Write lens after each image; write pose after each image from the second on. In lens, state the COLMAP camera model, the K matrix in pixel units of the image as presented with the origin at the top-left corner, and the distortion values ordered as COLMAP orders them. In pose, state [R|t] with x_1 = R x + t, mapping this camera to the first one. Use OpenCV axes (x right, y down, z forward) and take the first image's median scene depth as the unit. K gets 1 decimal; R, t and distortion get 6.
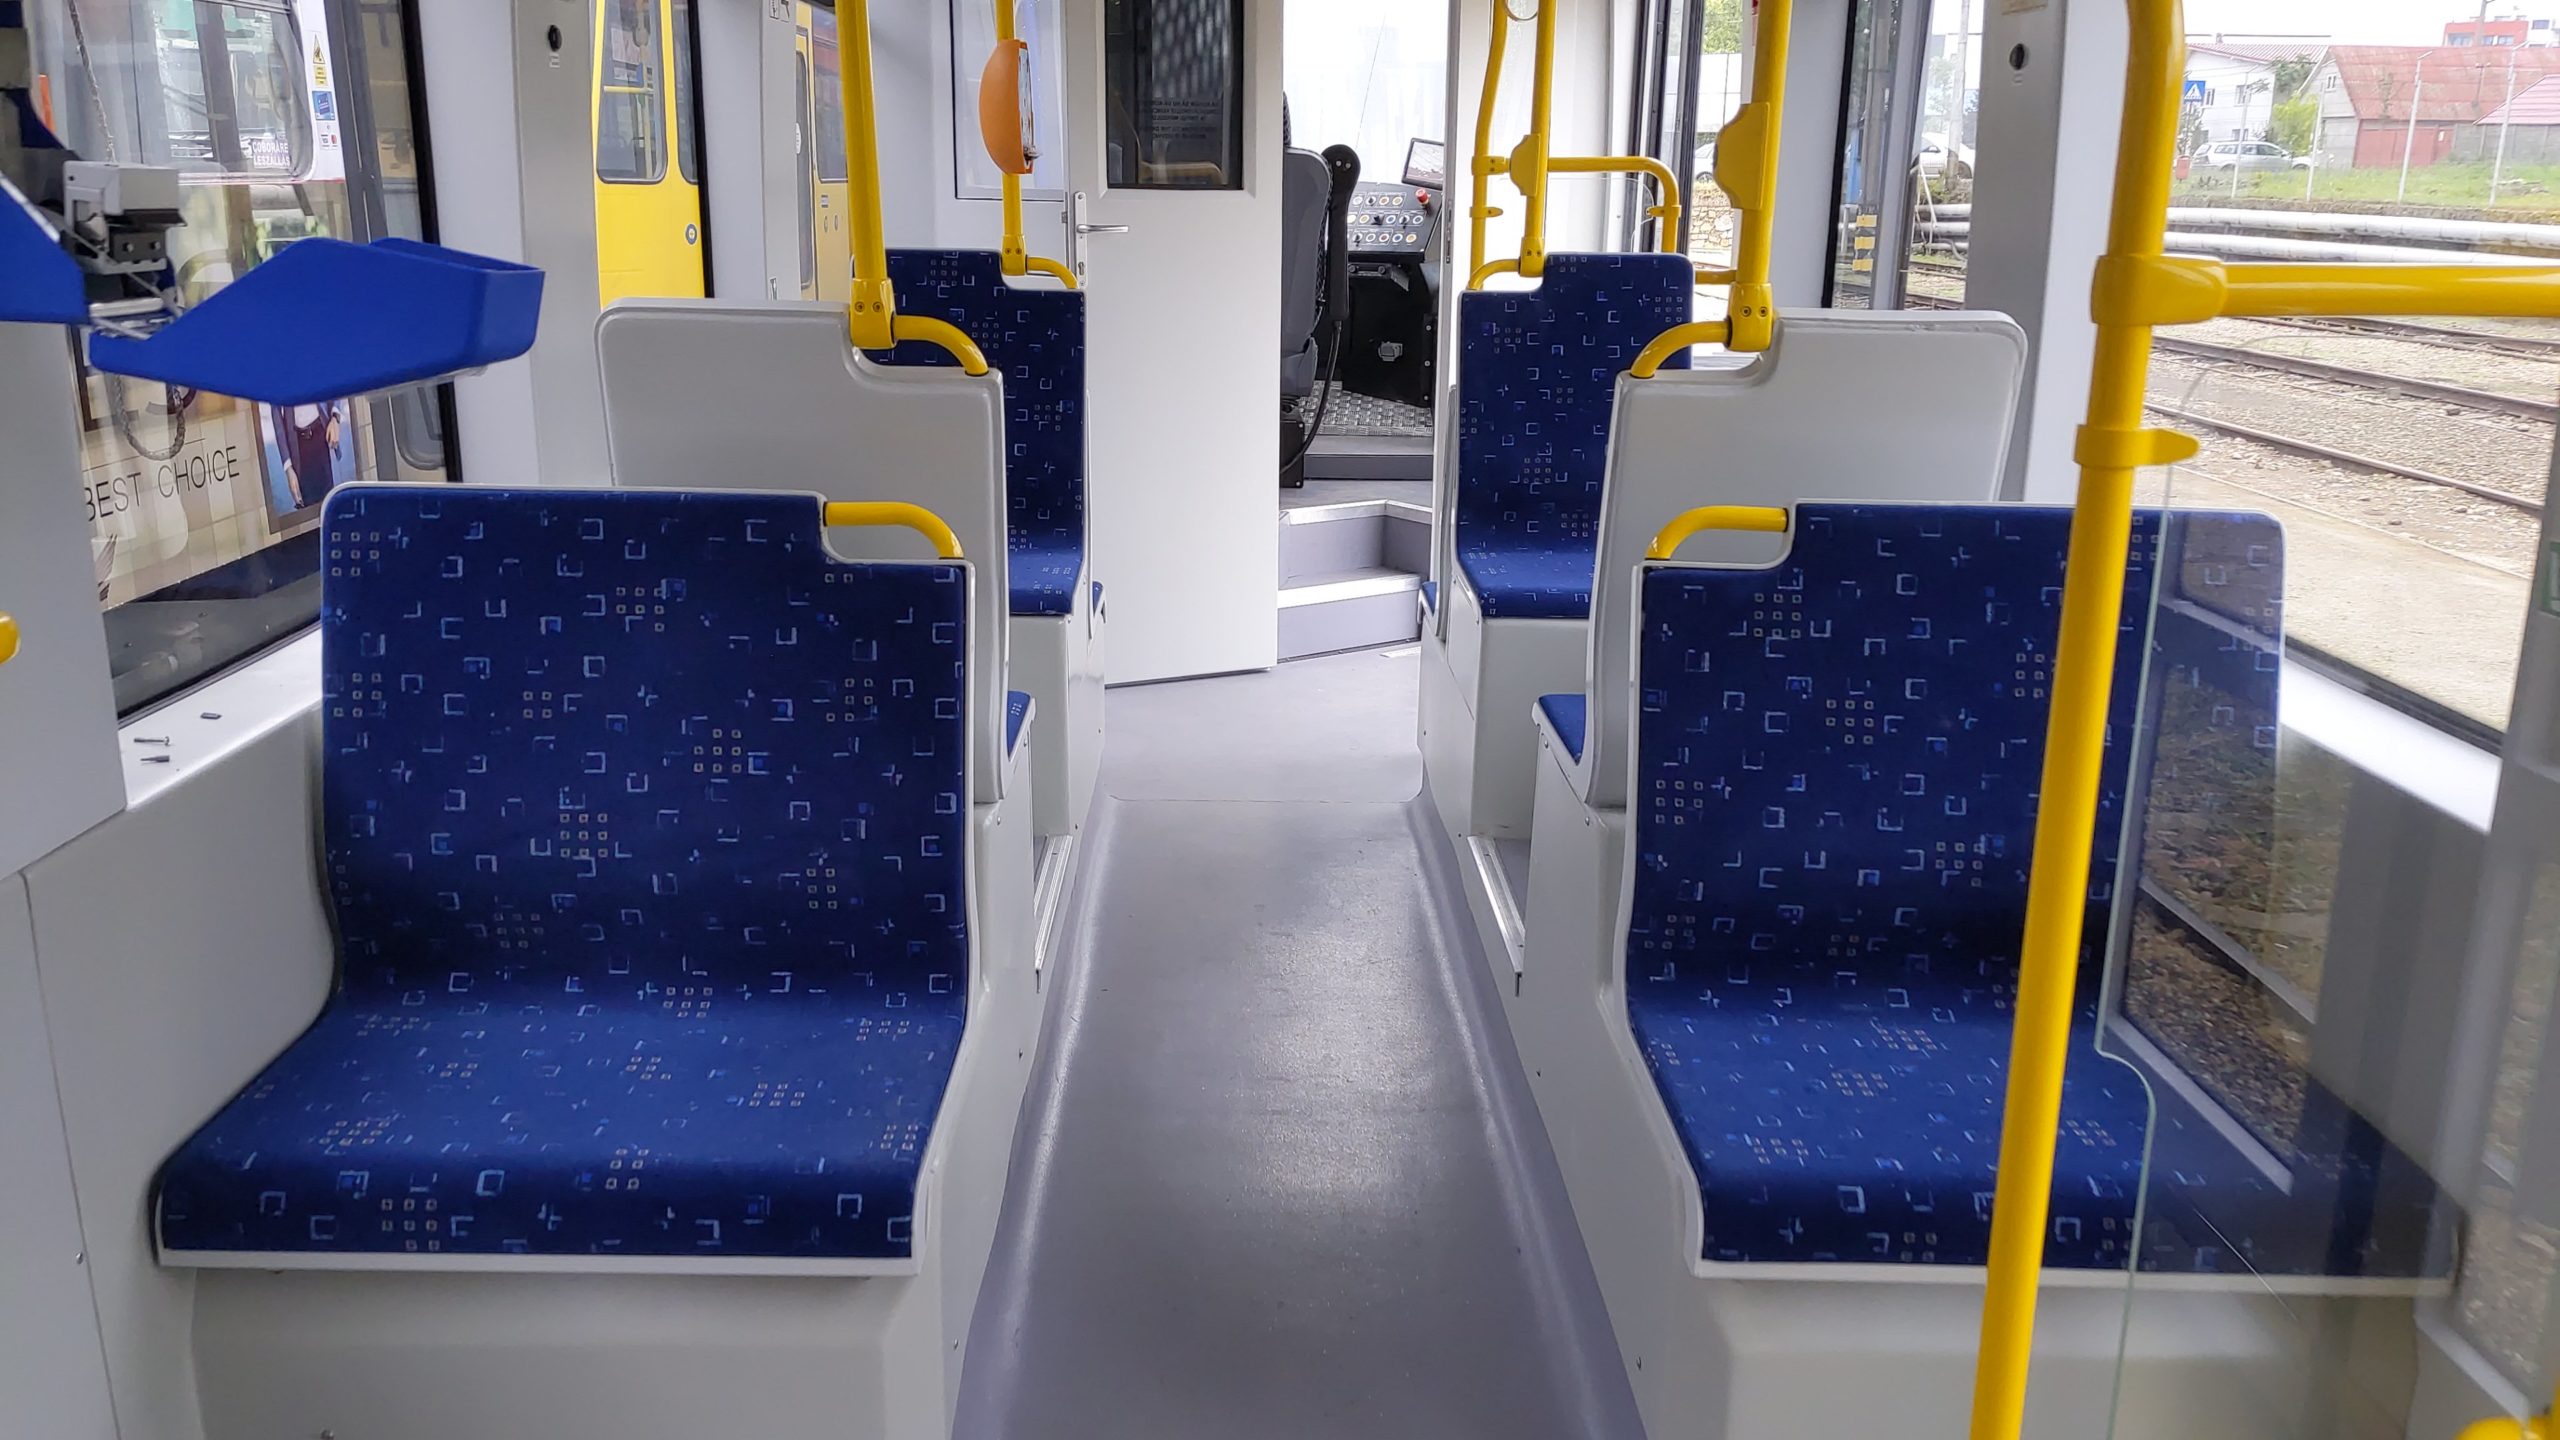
lens RADIAL K [[2007.5, 0, 1289.6], [0, 2007.5, 715.1], [0, 0, 1]] dist [0.039099, -0.056808]
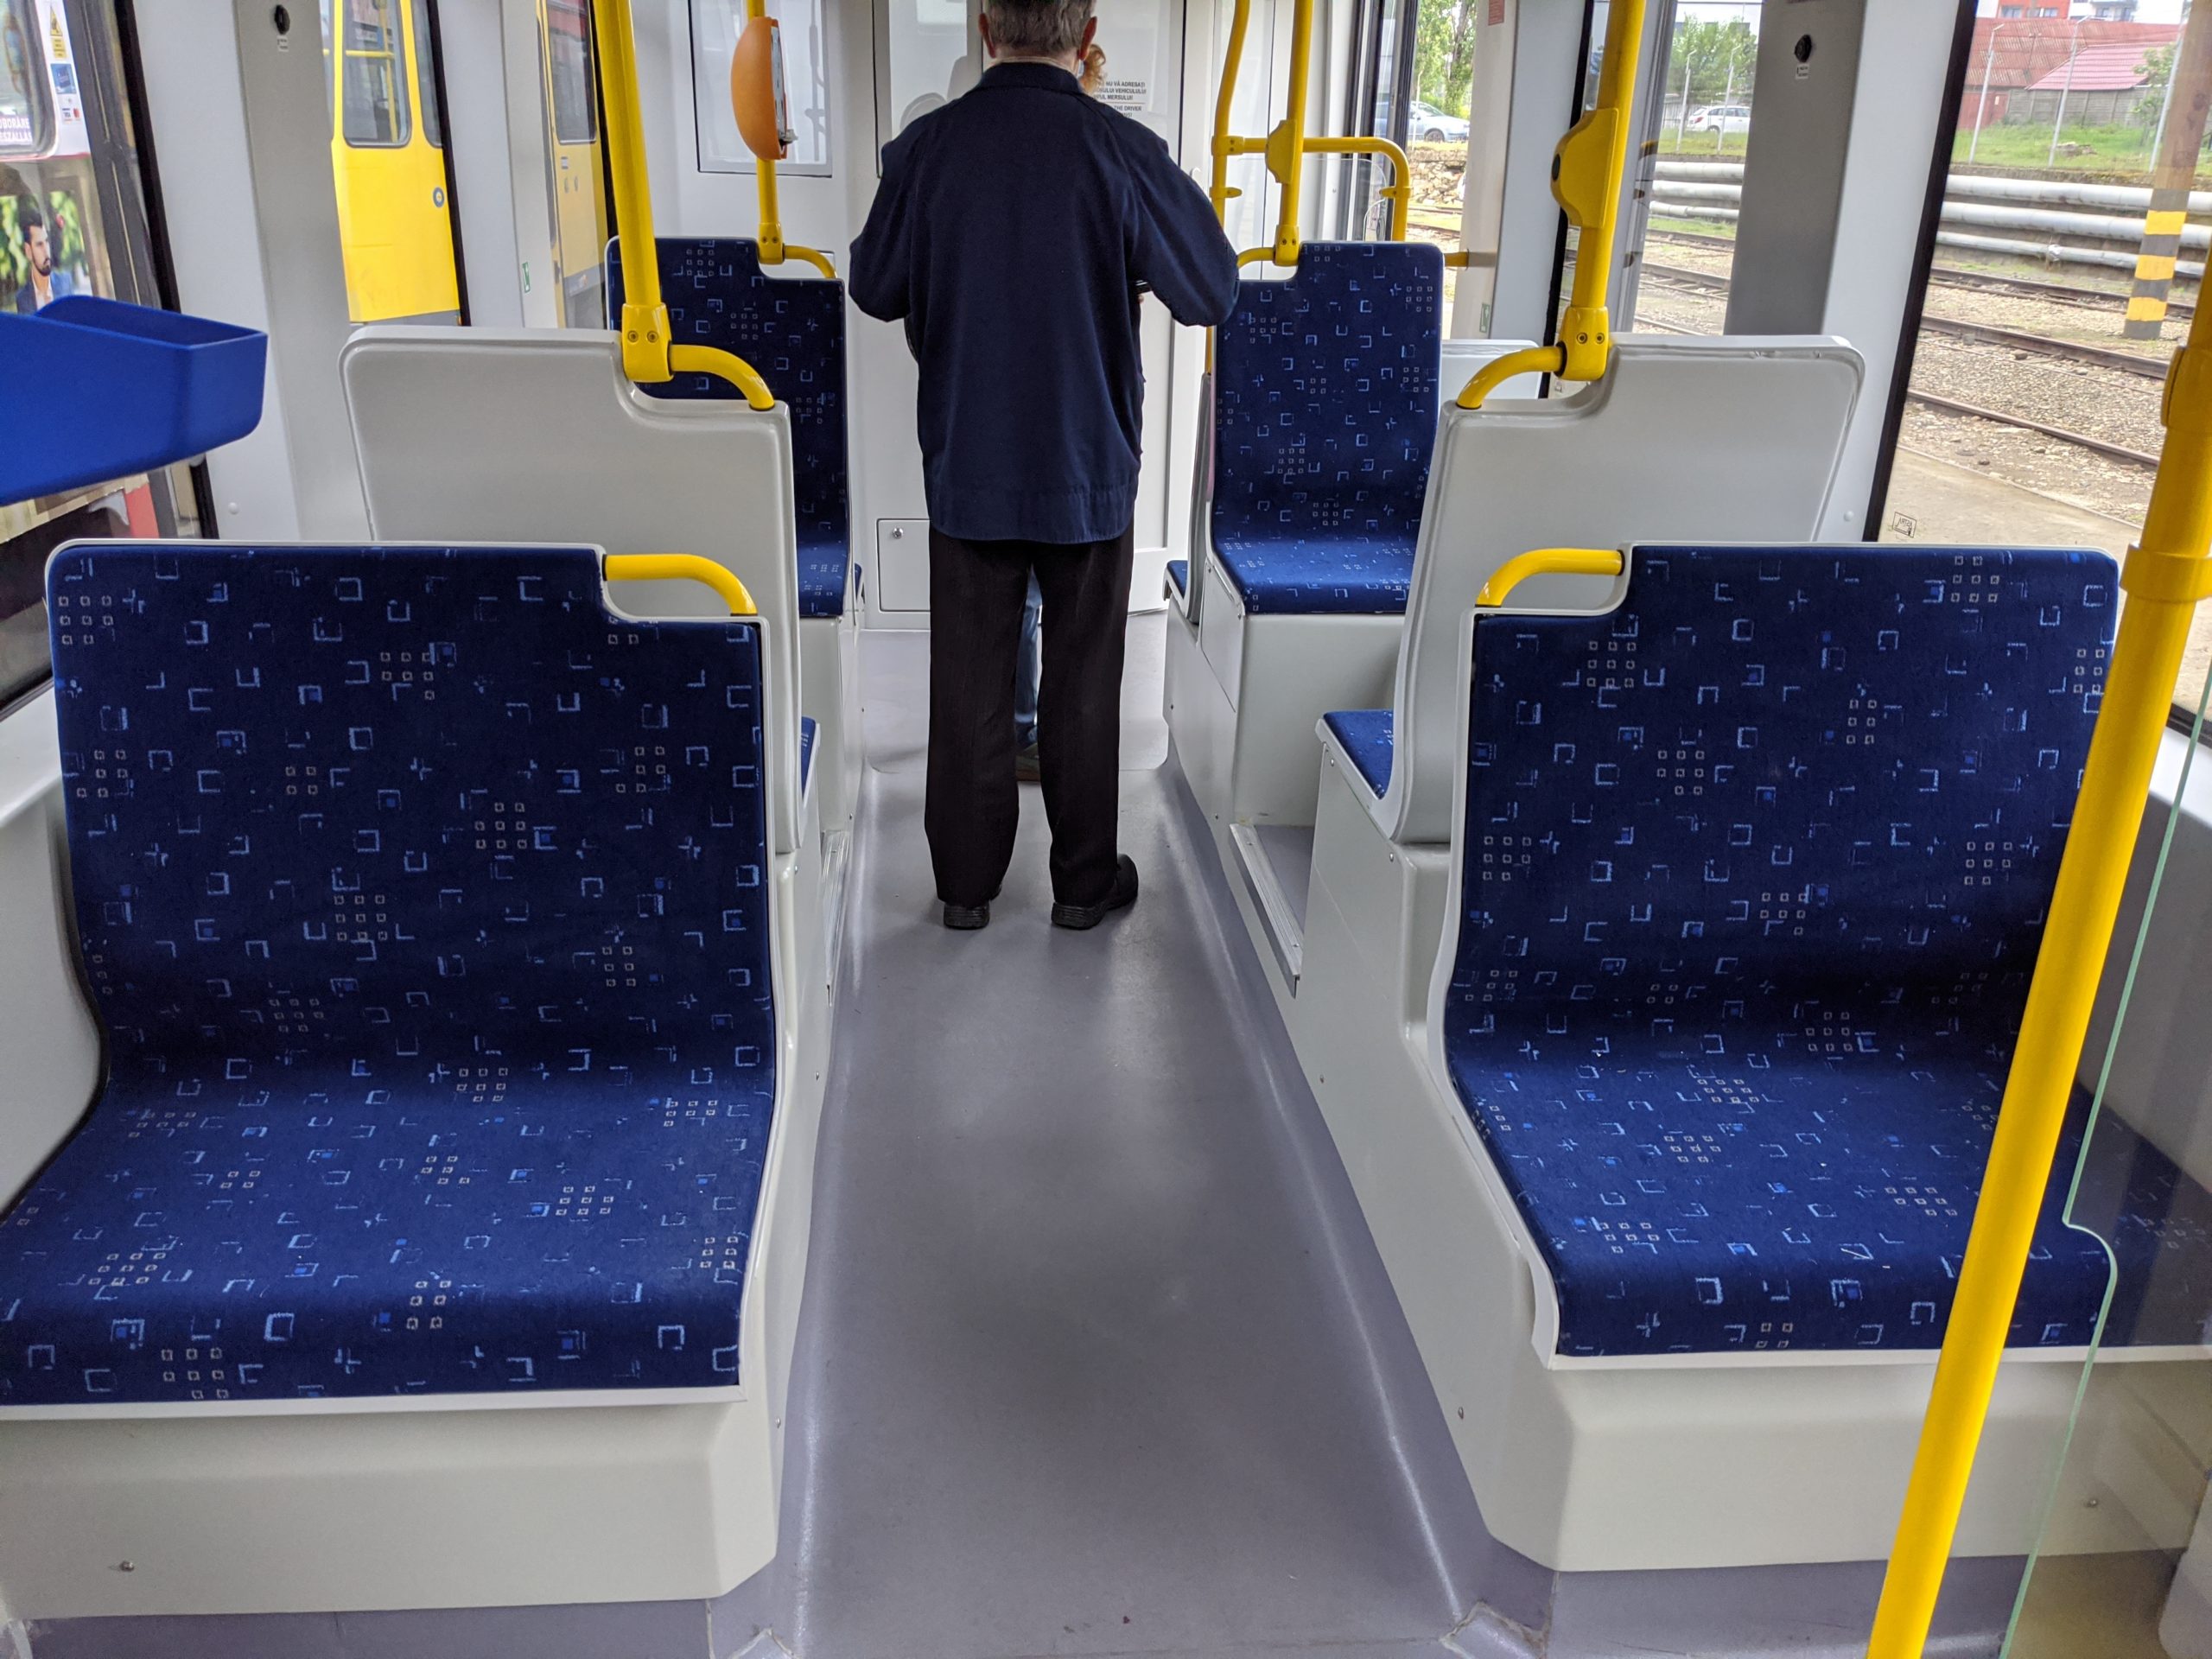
lens RADIAL K [[1750.1, 0, 1096.2], [0, 1750.1, 841.1], [0, 0, 1]] dist [0.038126, -0.063018]
pose [[0.998419, -0.017465, 0.053430, -0.050008], [0.010872, 0.992557, 0.121293, -0.070205], [-0.055151, -0.120520, 0.991178, 0.169775]]
